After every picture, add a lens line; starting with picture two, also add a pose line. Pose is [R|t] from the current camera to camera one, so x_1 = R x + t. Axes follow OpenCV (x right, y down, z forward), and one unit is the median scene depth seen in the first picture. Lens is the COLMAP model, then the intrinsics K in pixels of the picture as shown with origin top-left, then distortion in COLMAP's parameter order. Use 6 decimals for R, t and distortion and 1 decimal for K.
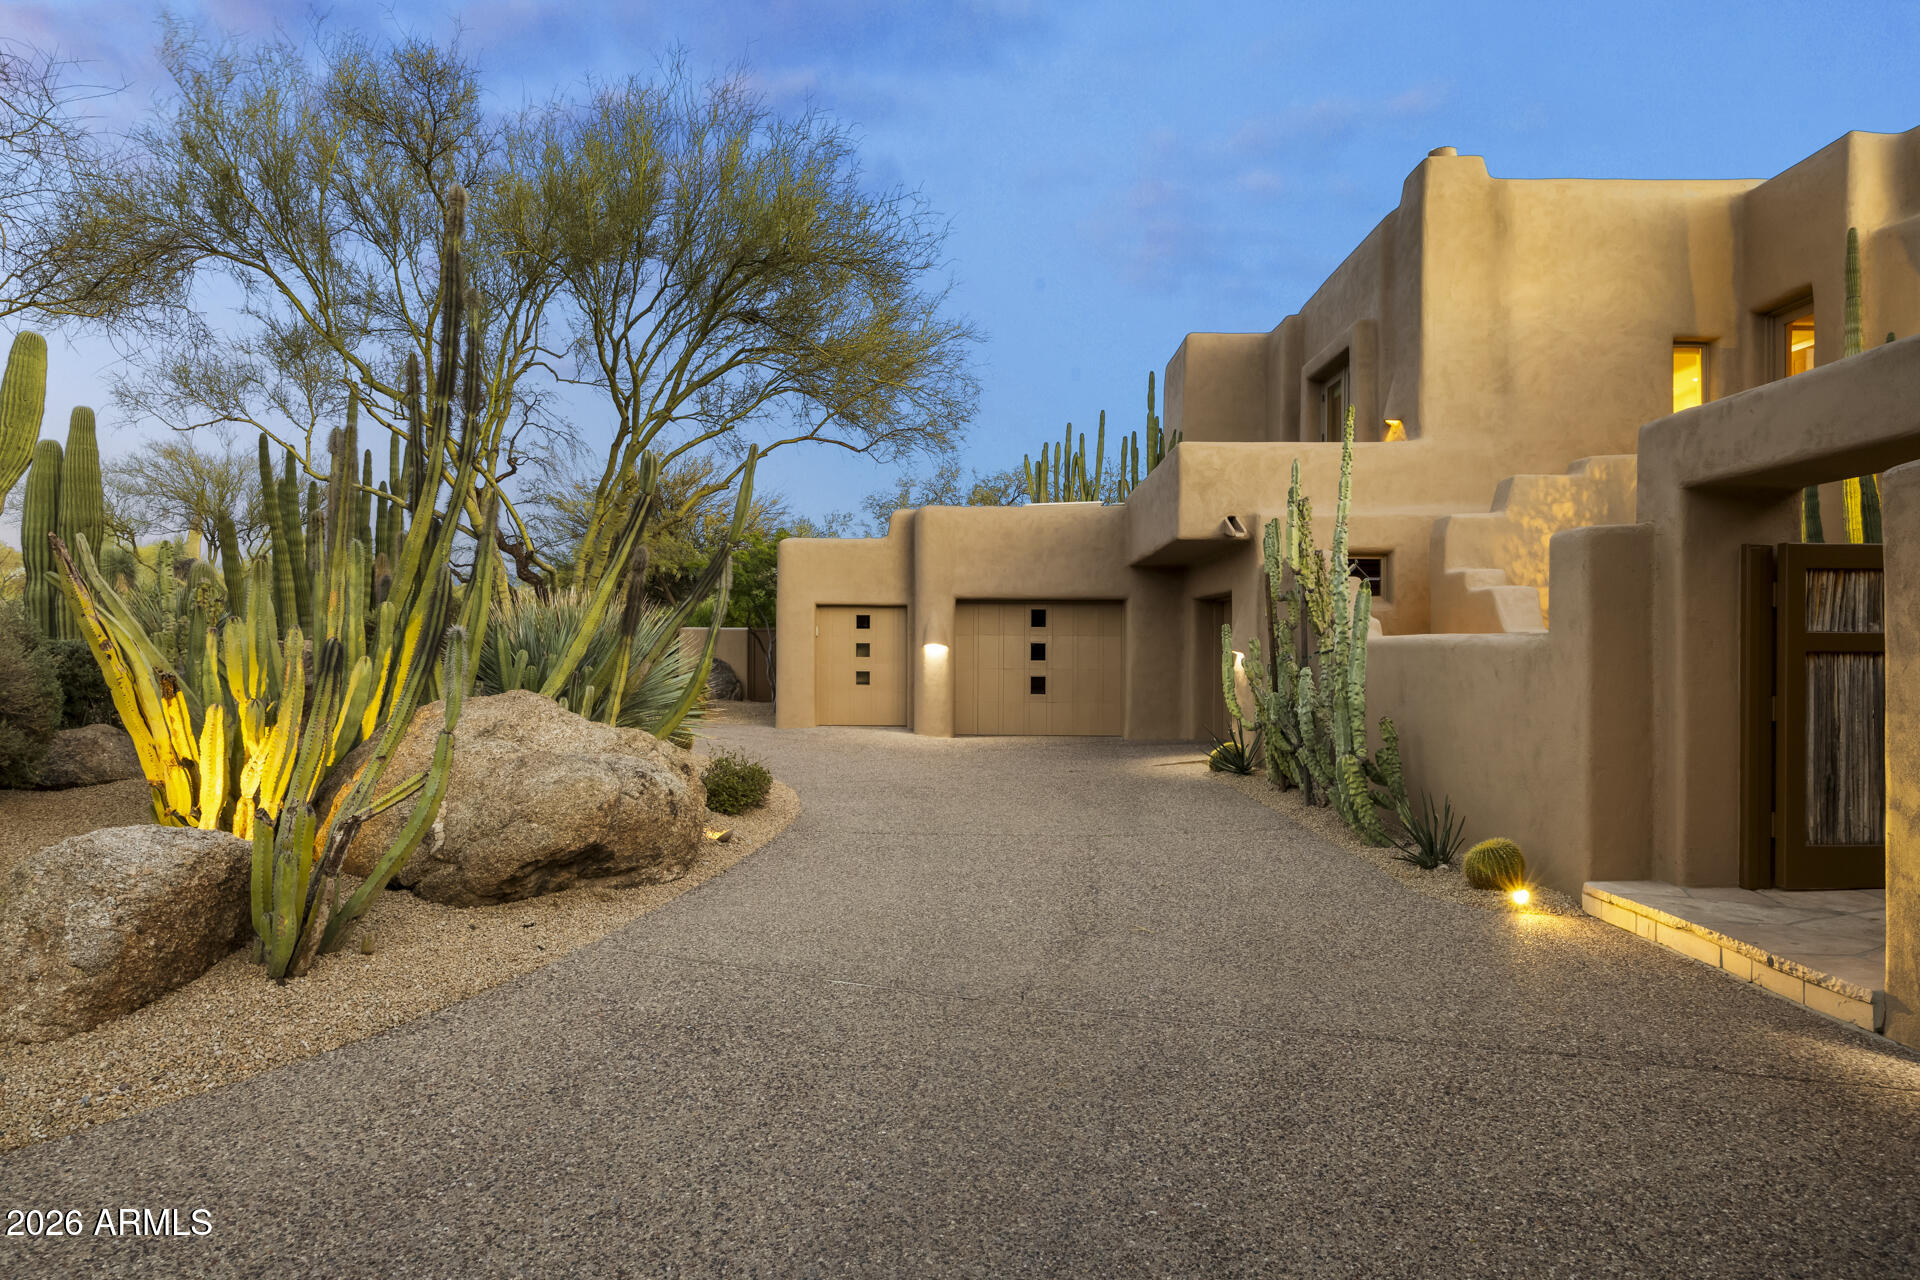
lens RADIAL K [[1115.1, 0, 959.7], [0, 1115.1, 639.9], [0, 0, 1]] dist [-0.003219, -0.001180]
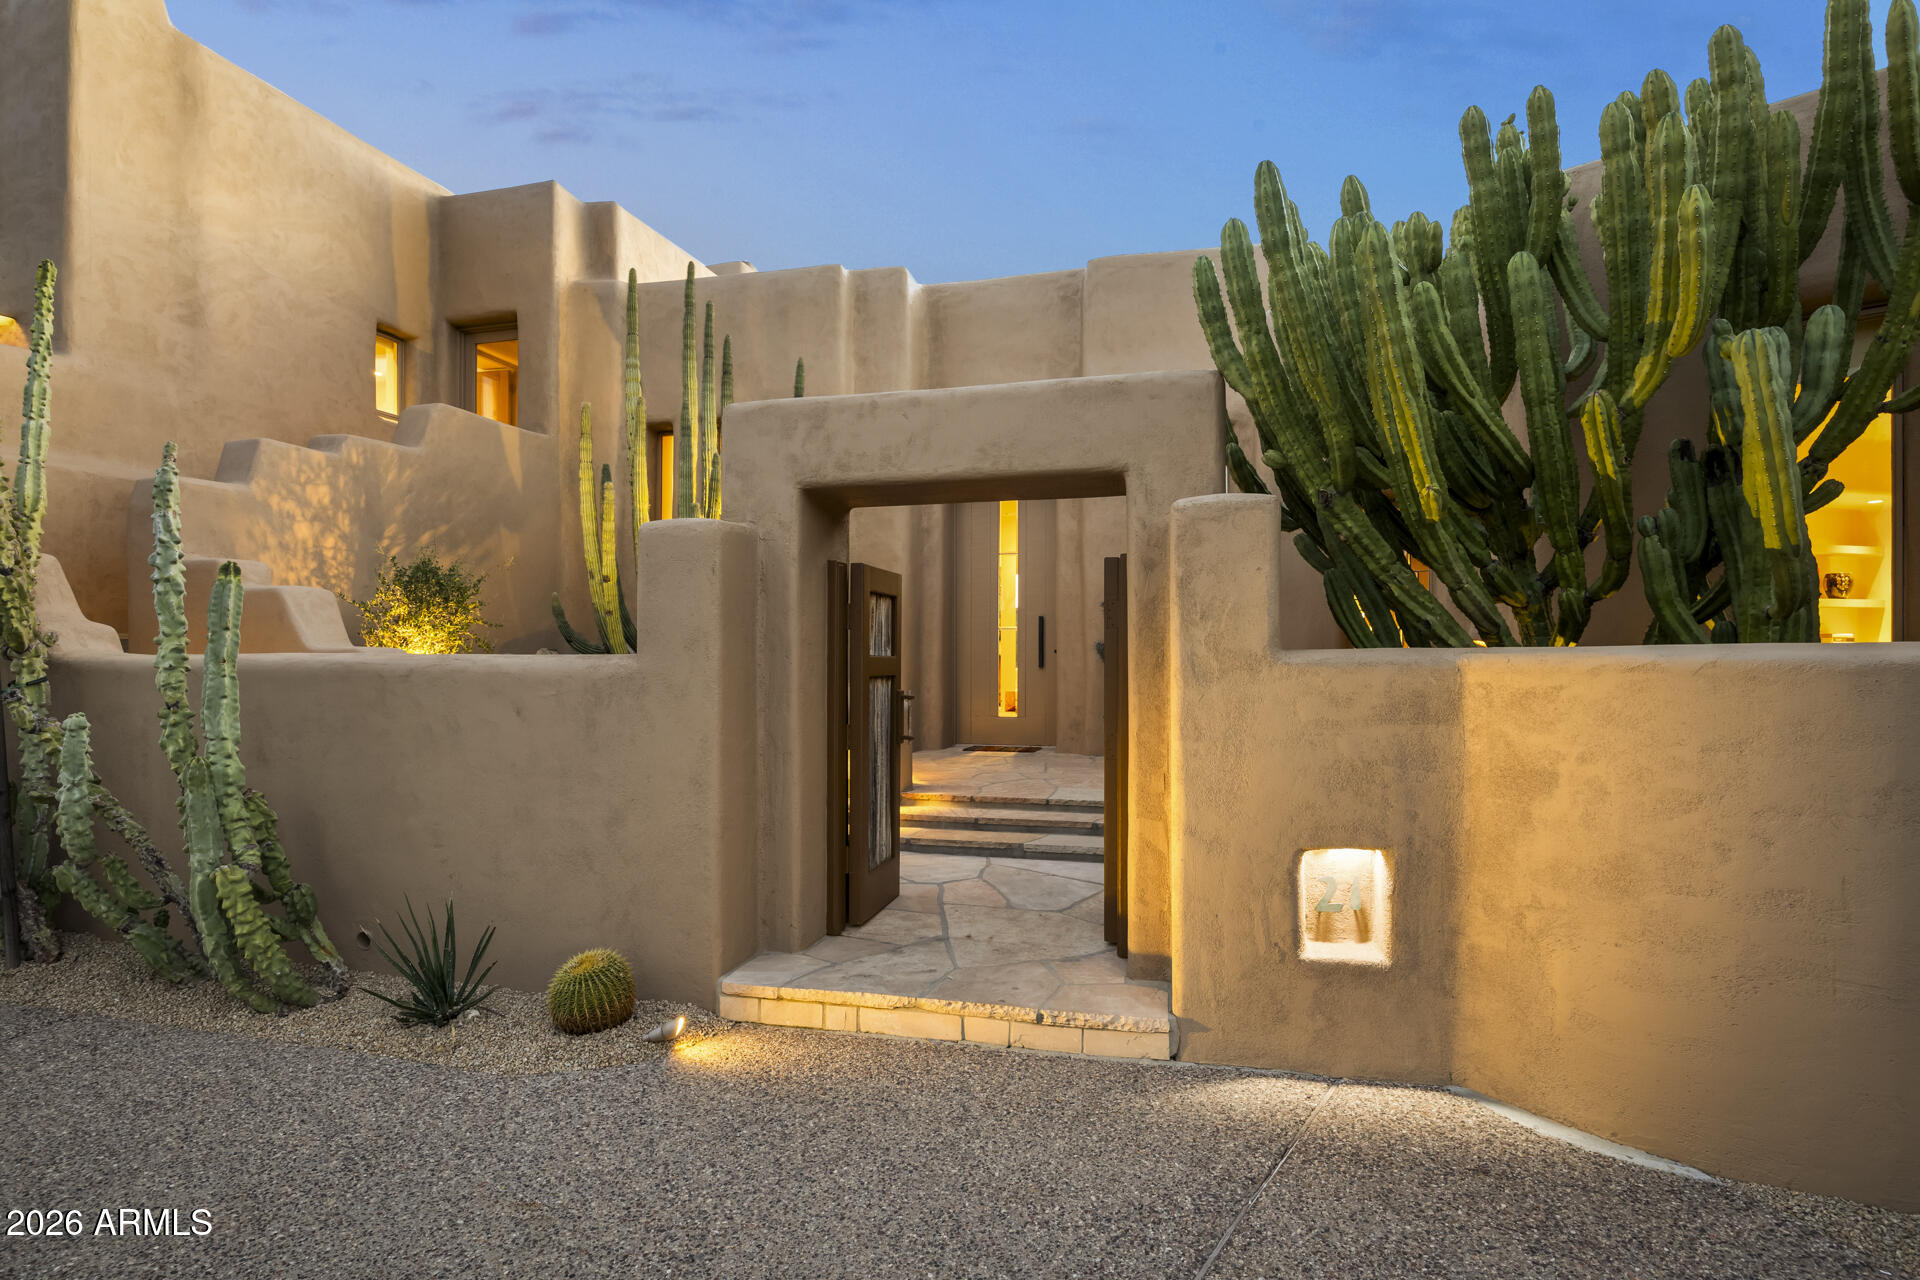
lens RADIAL K [[1018.0, 0, 959.5], [0, 1018.0, 657.9], [0, 0, 1]] dist [-0.007076, 0.001203]
pose [[0.250375, -0.002813, 0.968145, -0.044165], [-0.004366, 0.999982, 0.004034, -0.005090], [-0.968139, -0.005237, 0.250359, 0.376064]]
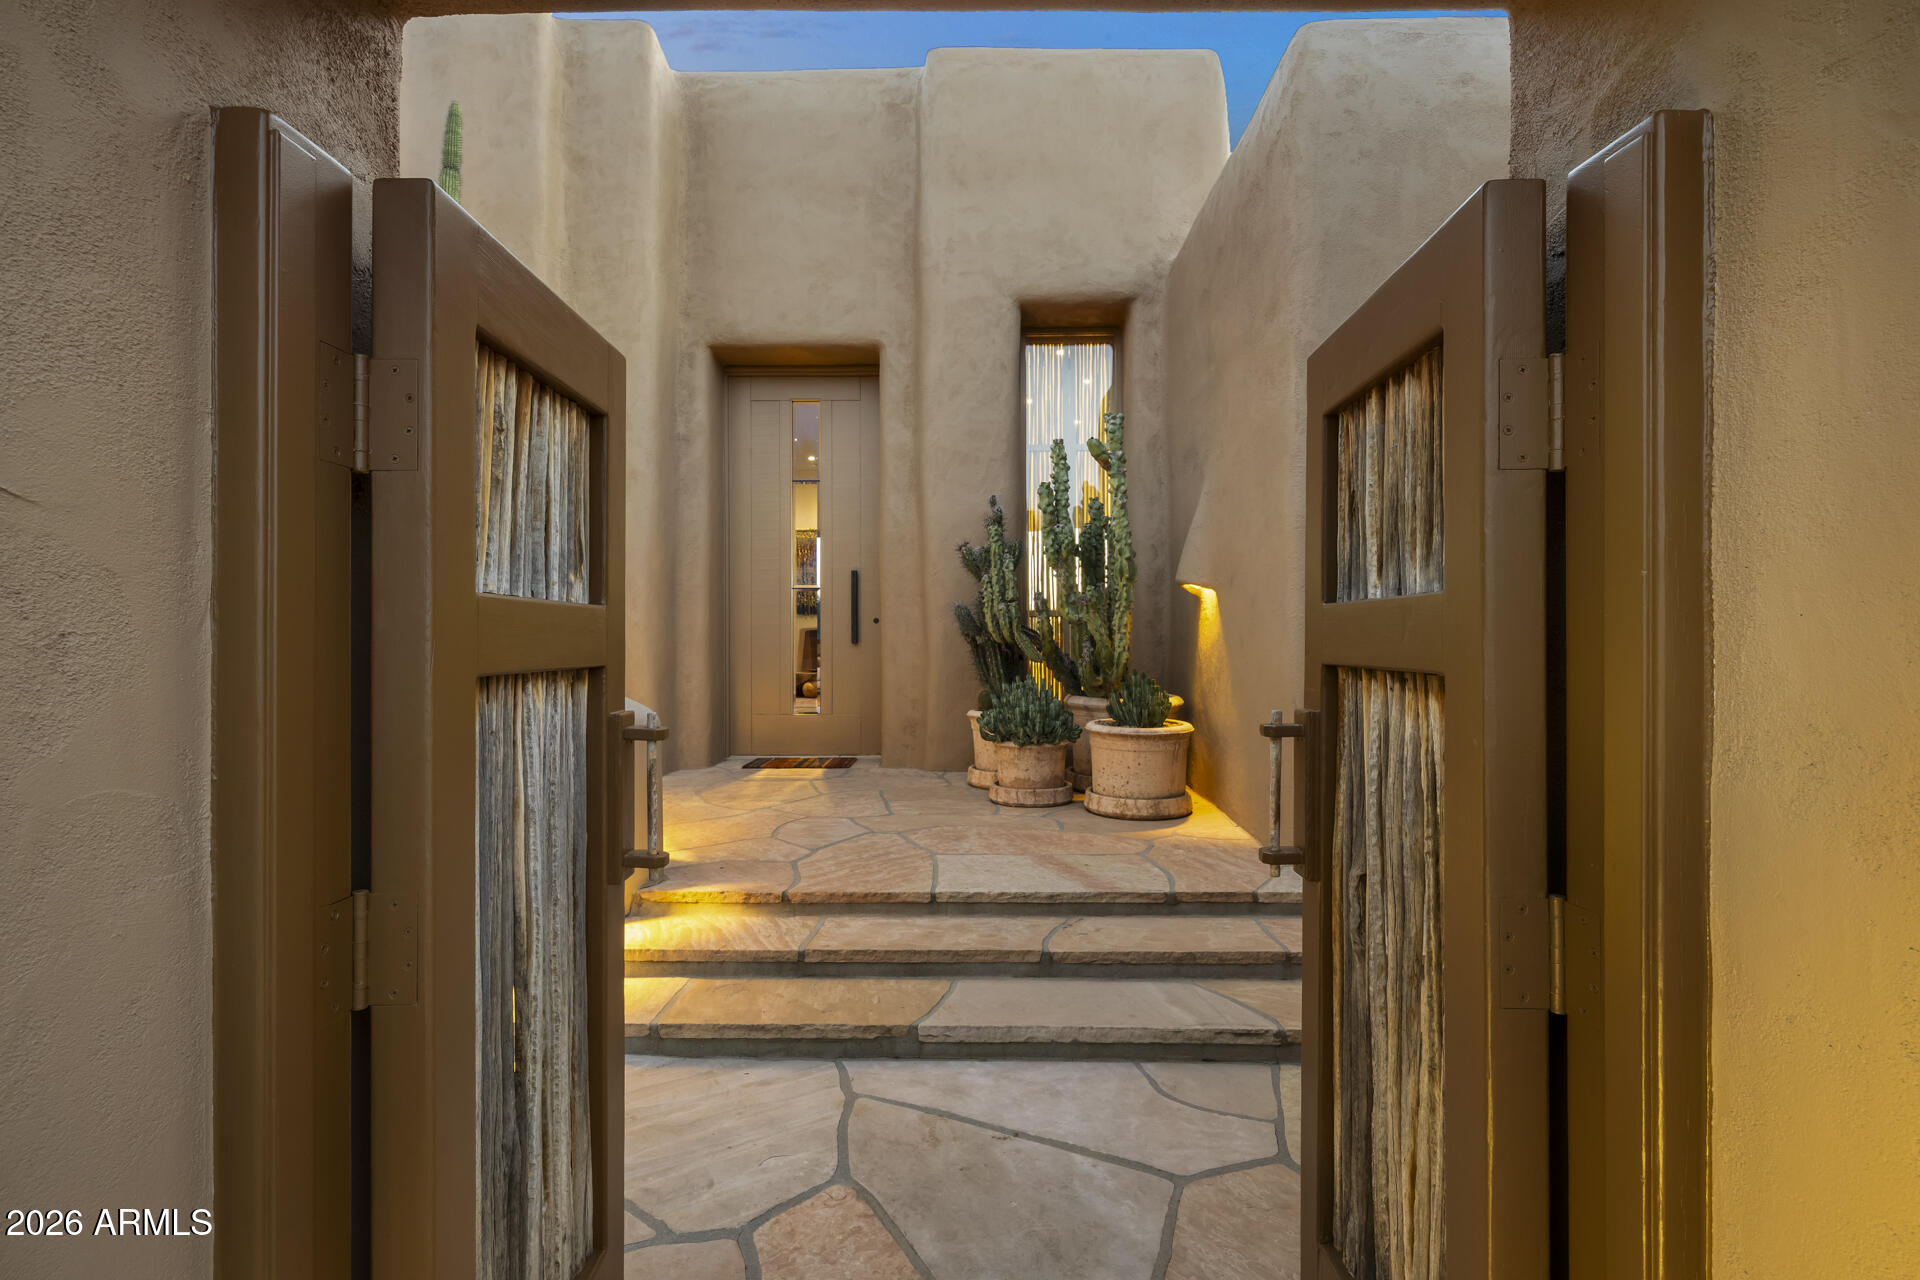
lens RADIAL K [[961.8, 0, 969.1], [0, 961.8, 638.1], [0, 0, 1]] dist [0.001733, -0.000028]
pose [[-0.008761, -0.005990, 0.999944, 0.101697], [-0.002305, 0.999980, 0.005970, -0.002710], [-0.999959, -0.002253, -0.008775, 0.420939]]
